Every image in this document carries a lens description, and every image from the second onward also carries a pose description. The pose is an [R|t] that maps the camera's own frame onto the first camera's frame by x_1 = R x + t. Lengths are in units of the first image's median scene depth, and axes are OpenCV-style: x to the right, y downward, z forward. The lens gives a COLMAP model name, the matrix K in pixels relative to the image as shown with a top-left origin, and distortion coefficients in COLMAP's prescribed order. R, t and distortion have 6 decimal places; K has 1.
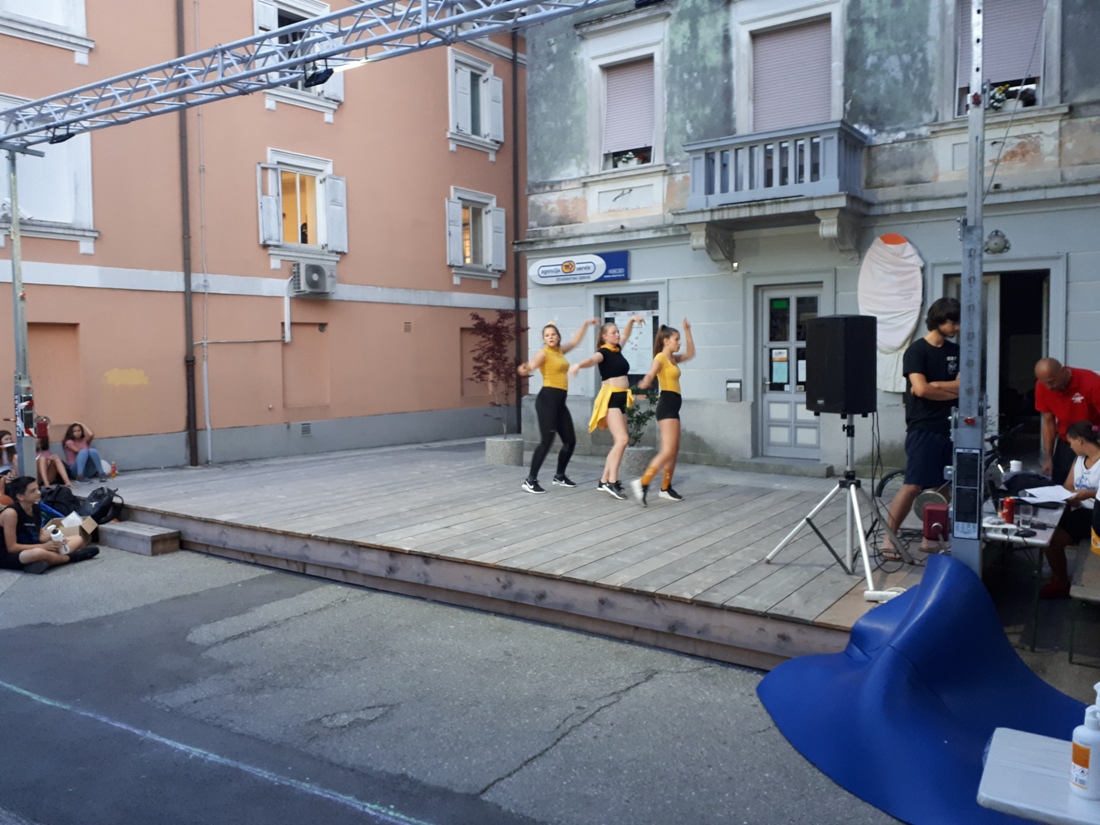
lens RADIAL K [[886.7, 0, 544.5], [0, 886.7, 396.3], [0, 0, 1]] dist [0.058405, -0.107598]
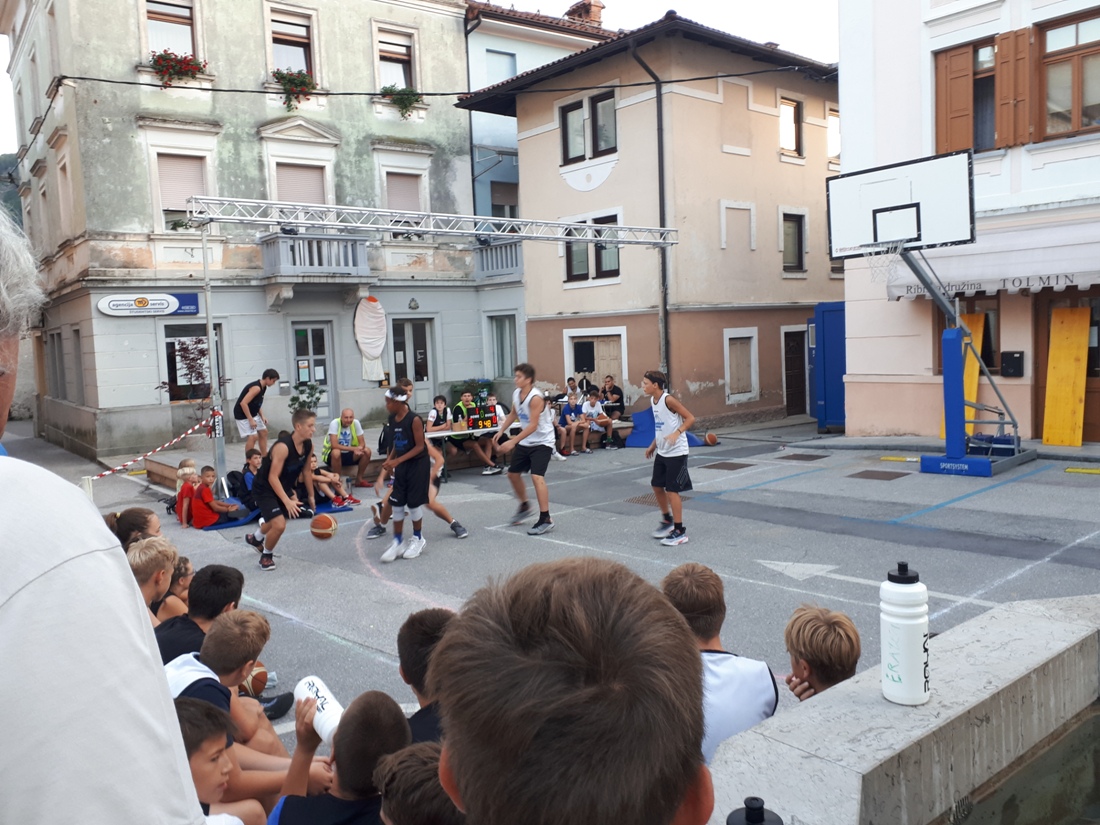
lens RADIAL K [[886.7, 0, 576.6], [0, 886.7, 415.4], [0, 0, 1]] dist [0.058405, -0.107598]
pose [[0.301519, -0.088842, 0.949312, -1.038331], [0.087068, 0.994055, 0.065375, -0.013978], [-0.949476, 0.062943, 0.307462, 0.023247]]
